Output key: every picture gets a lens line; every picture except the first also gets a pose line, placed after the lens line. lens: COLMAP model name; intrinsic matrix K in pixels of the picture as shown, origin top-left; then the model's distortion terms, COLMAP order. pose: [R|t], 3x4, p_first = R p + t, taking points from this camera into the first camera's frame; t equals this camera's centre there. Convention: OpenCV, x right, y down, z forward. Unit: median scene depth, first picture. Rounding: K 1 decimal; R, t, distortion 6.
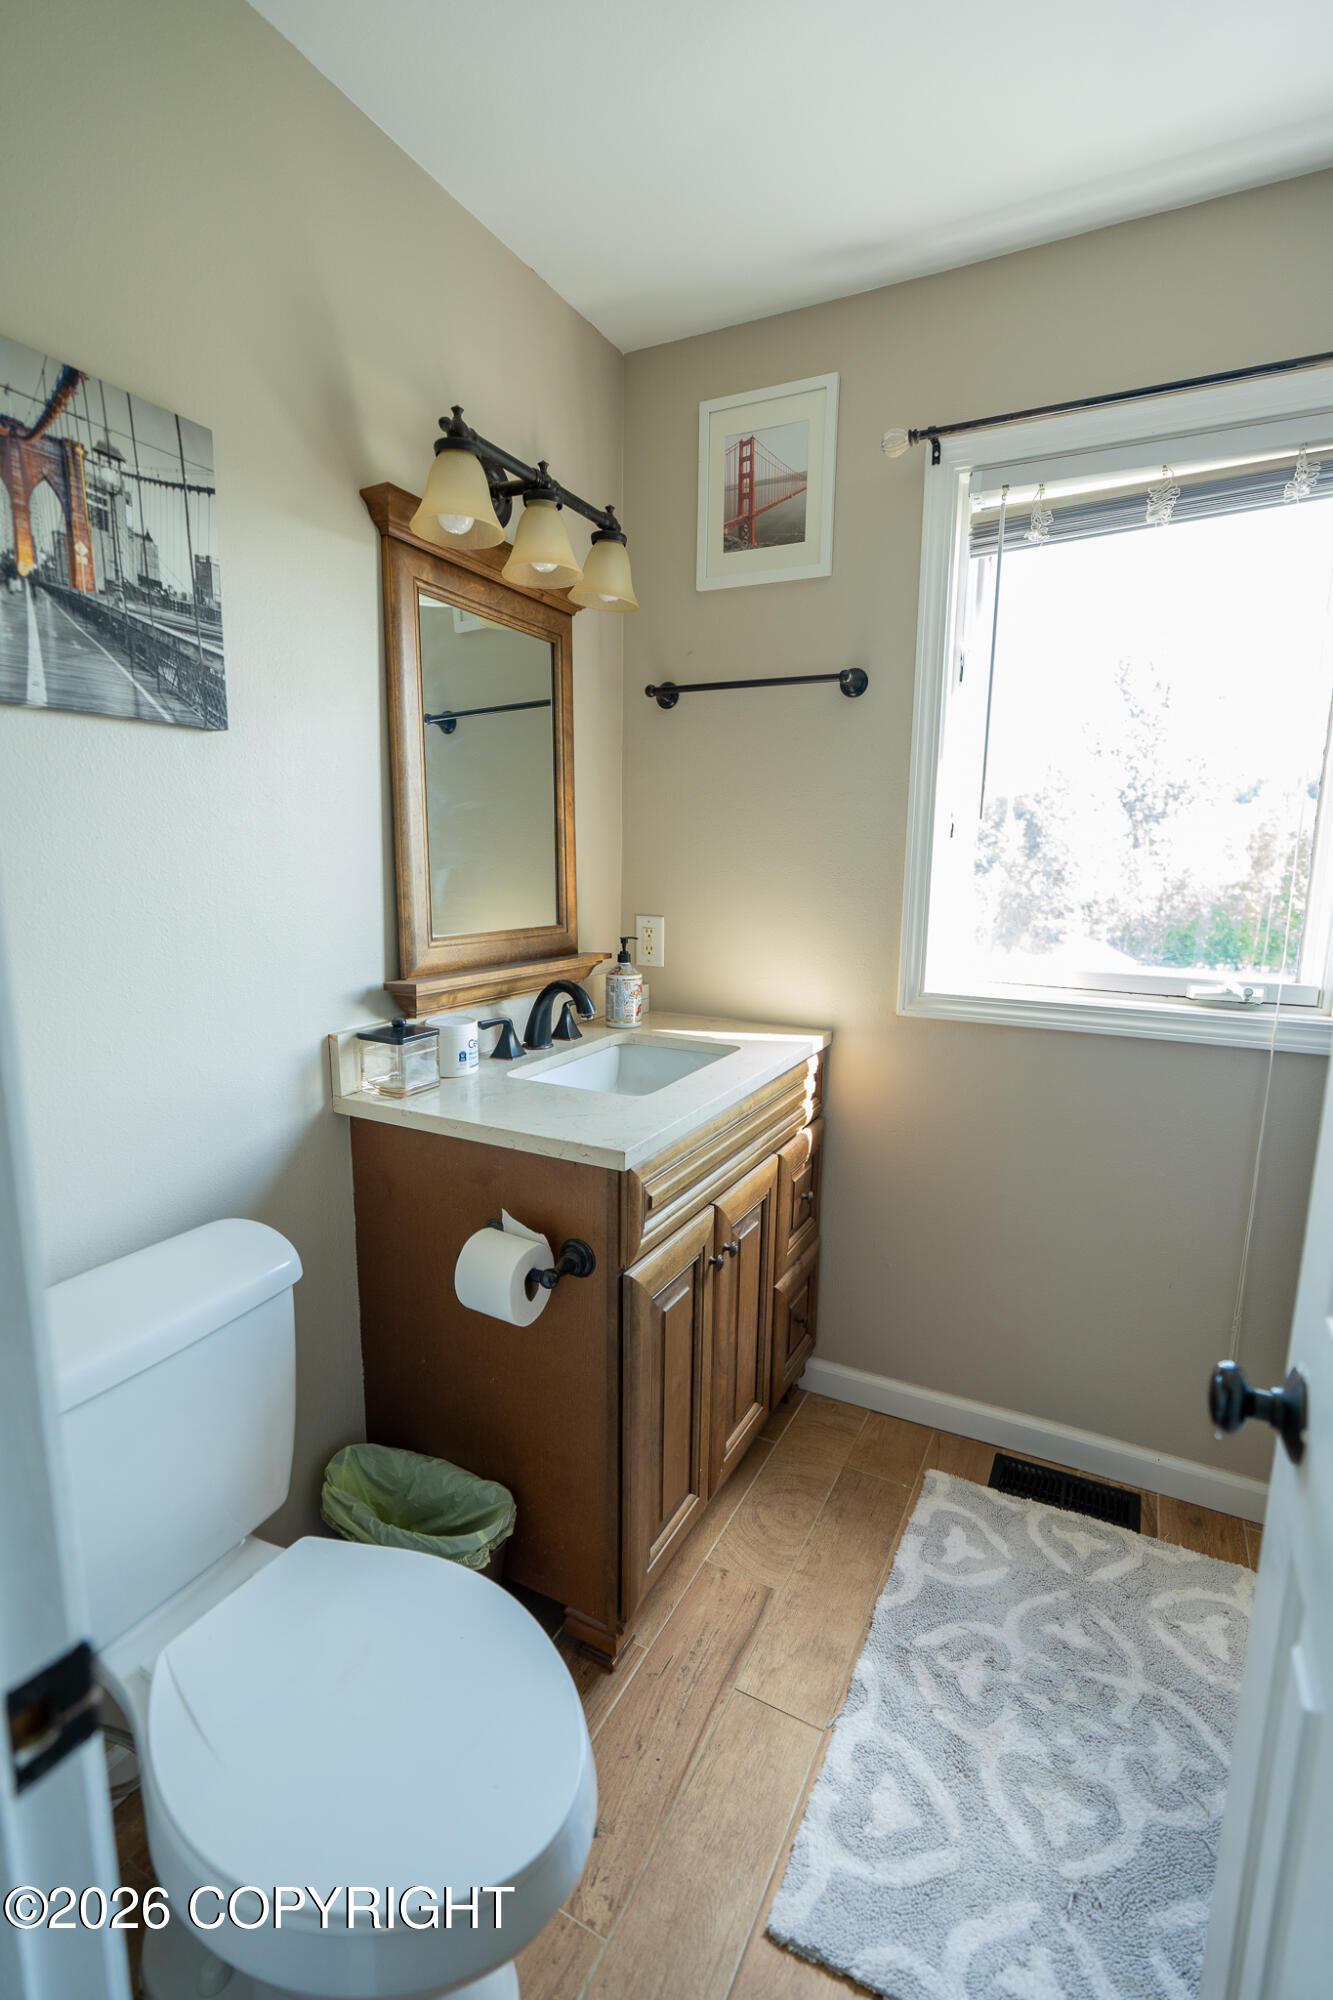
lens RADIAL K [[895.6, 0, 680.3], [0, 895.6, 1000.2], [0, 0, 1]] dist [-0.005027, 0.001531]
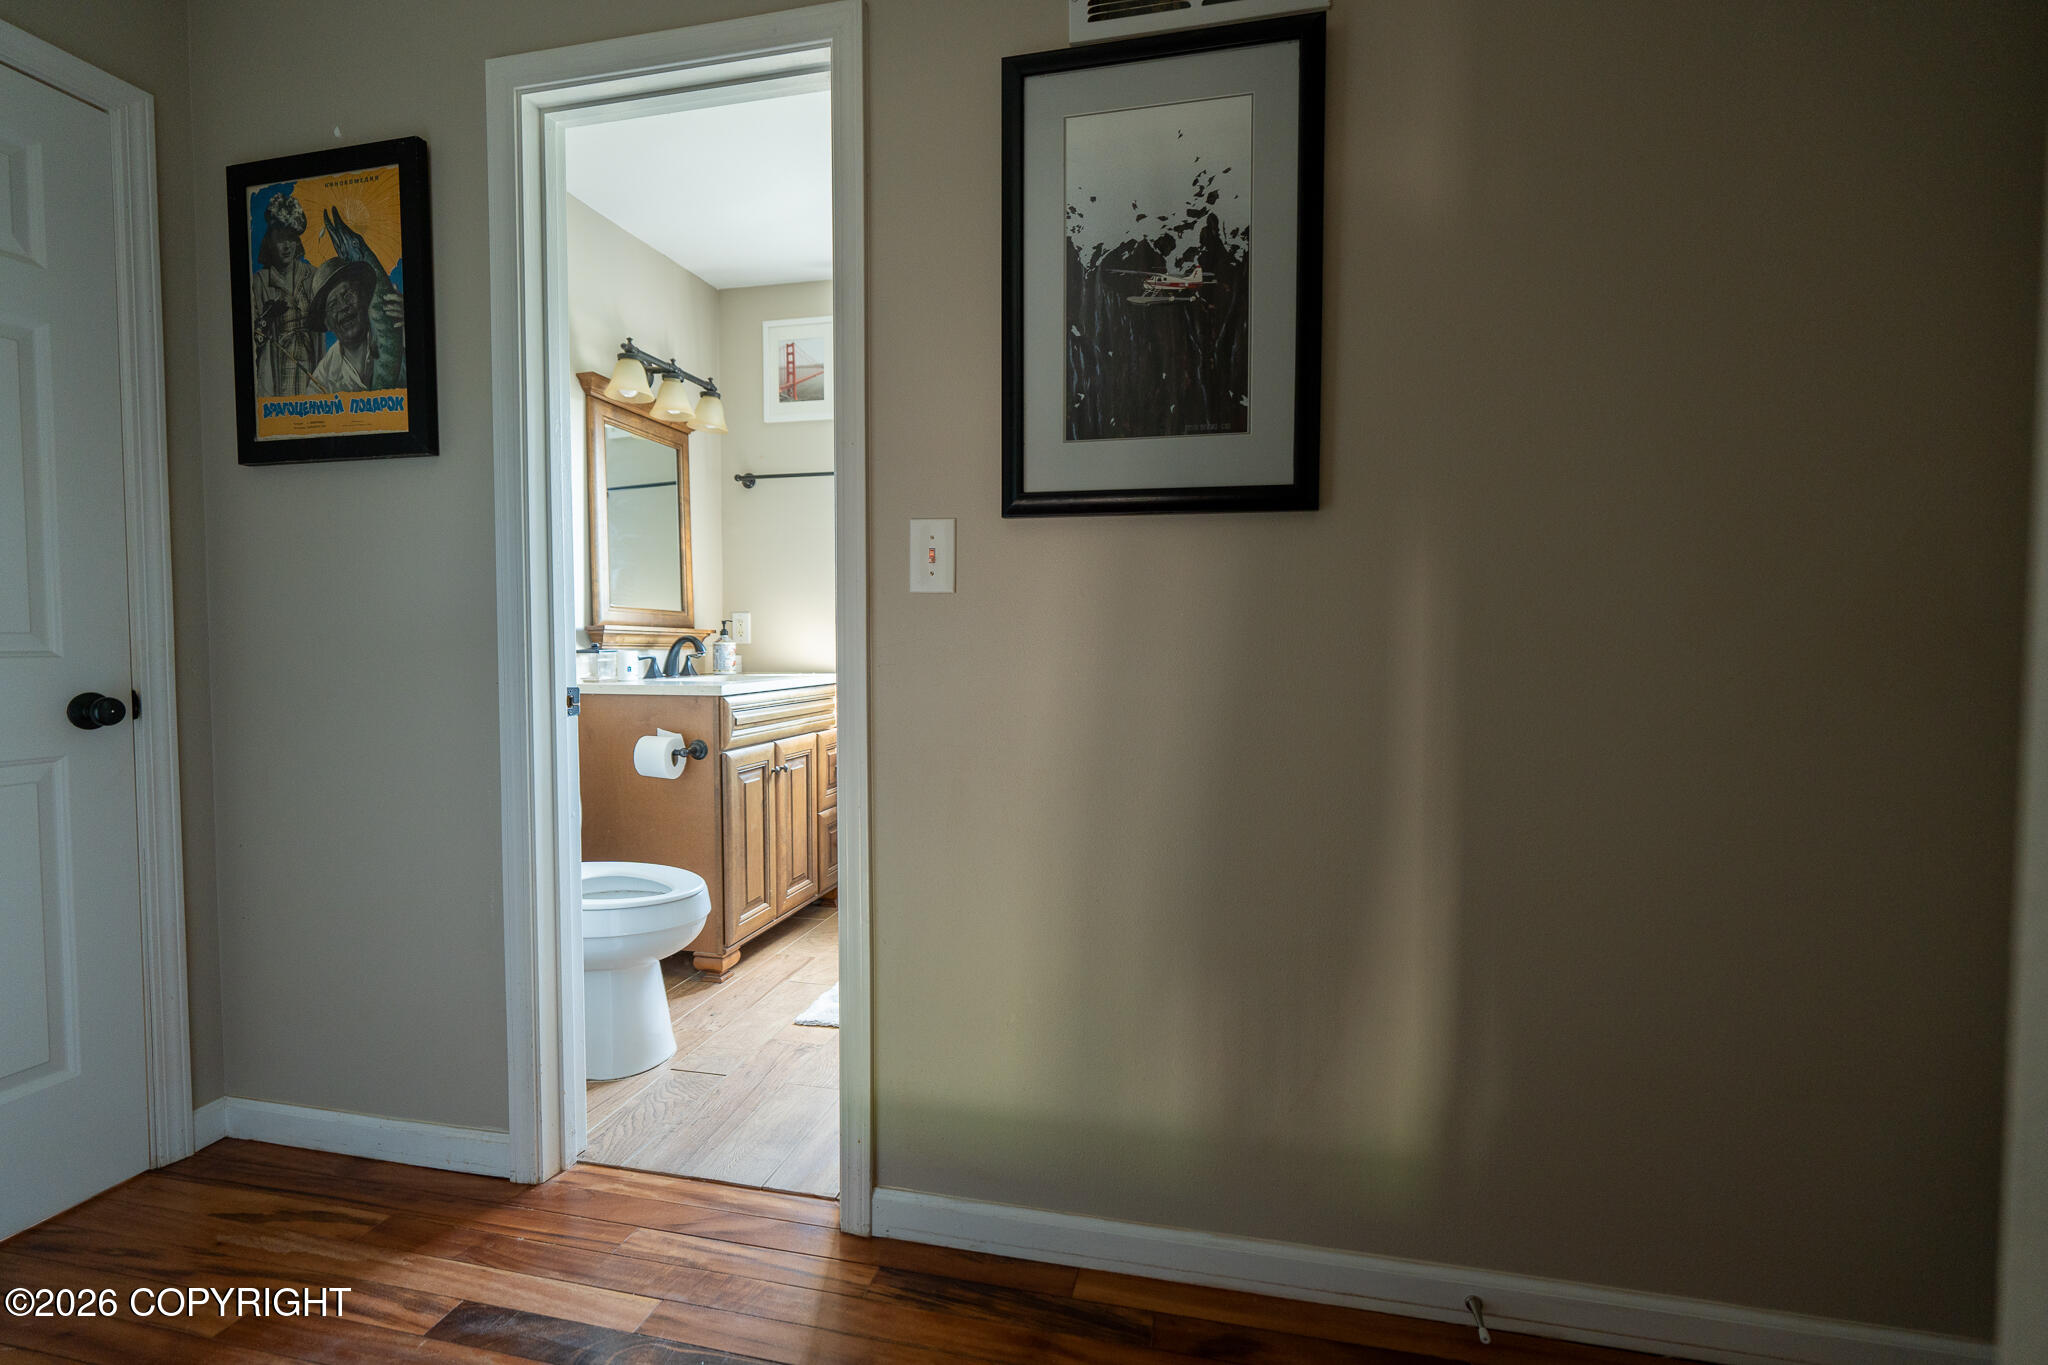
lens RADIAL K [[917.0, 0, 1020.0], [0, 917.0, 684.3], [0, 0, 1]] dist [-0.005027, 0.001531]
pose [[0.972313, -0.026974, 0.232121, 0.086239], [0.055503, 0.991548, -0.117266, 0.326800], [-0.226996, 0.126903, 0.965592, -0.887247]]
